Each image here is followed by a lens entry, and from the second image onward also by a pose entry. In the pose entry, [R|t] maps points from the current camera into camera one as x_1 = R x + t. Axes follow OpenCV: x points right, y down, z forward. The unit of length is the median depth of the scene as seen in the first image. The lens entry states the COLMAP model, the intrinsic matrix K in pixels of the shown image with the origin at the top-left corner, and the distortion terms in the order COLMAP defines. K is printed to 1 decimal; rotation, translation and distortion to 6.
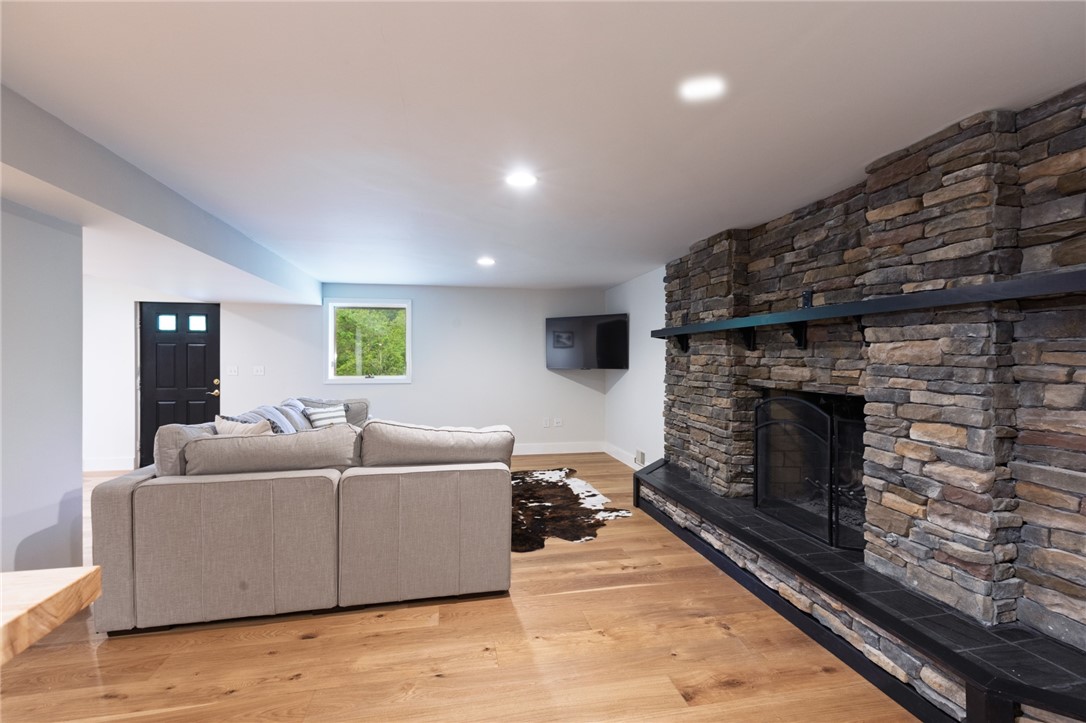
lens RADIAL K [[479.3, 0, 540.2], [0, 479.3, 364.4], [0, 0, 1]] dist [0.000313, -0.000048]
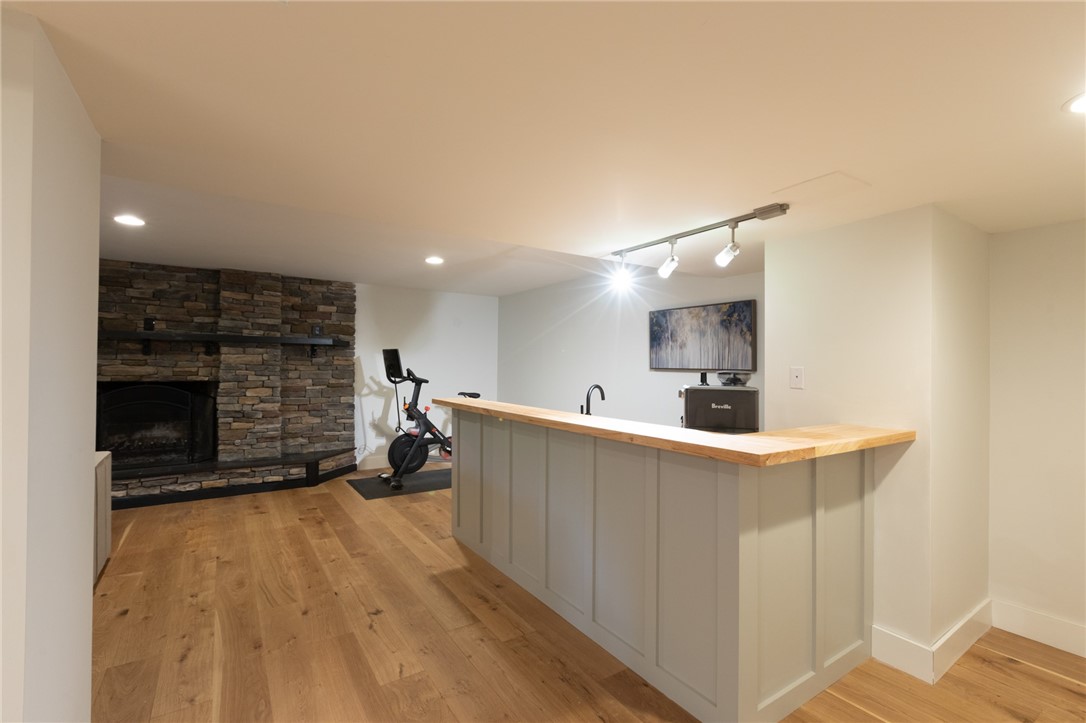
lens RADIAL K [[479.3, 0, 544.5], [0, 479.3, 362.6], [0, 0, 1]] dist [0.000313, -0.000048]
pose [[-0.377942, -0.001001, 0.925829, -1.891713], [-0.002728, 0.999996, -0.000032, -0.012040], [-0.925825, -0.002538, -0.377943, 0.524961]]
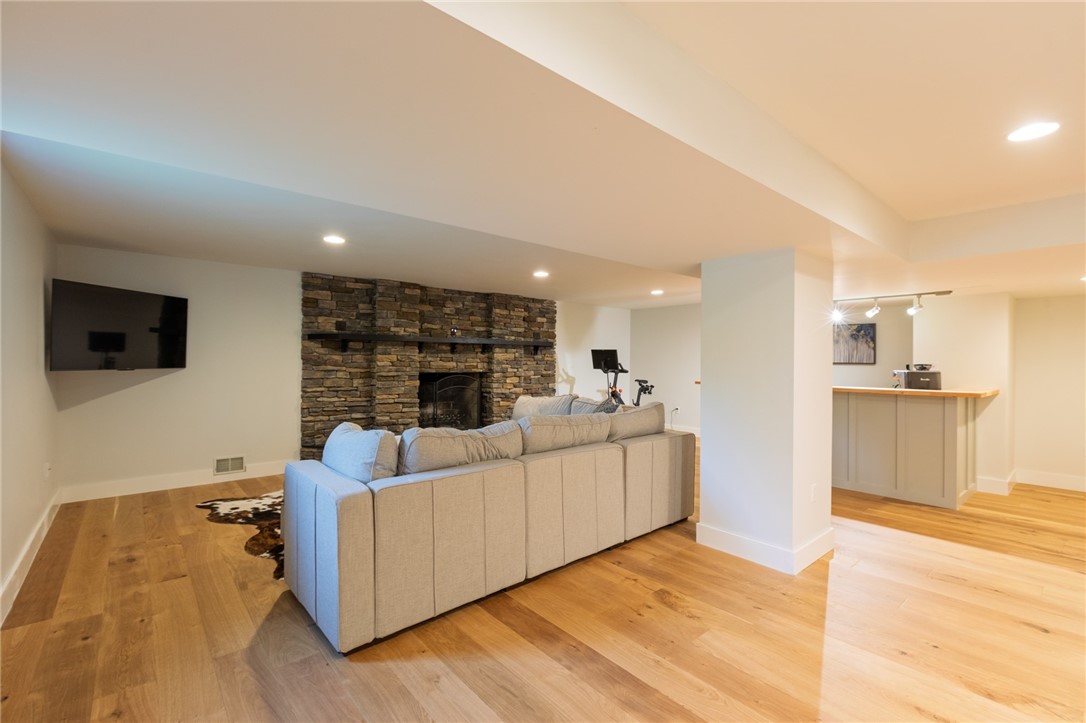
lens RADIAL K [[479.3, 0, 541.2], [0, 479.3, 363.4], [0, 0, 1]] dist [0.000313, -0.000048]
pose [[-0.488472, -0.013828, 0.872470, -2.173281], [-0.001378, 0.999885, 0.015076, -0.028734], [-0.872579, 0.006162, -0.488435, 2.347188]]
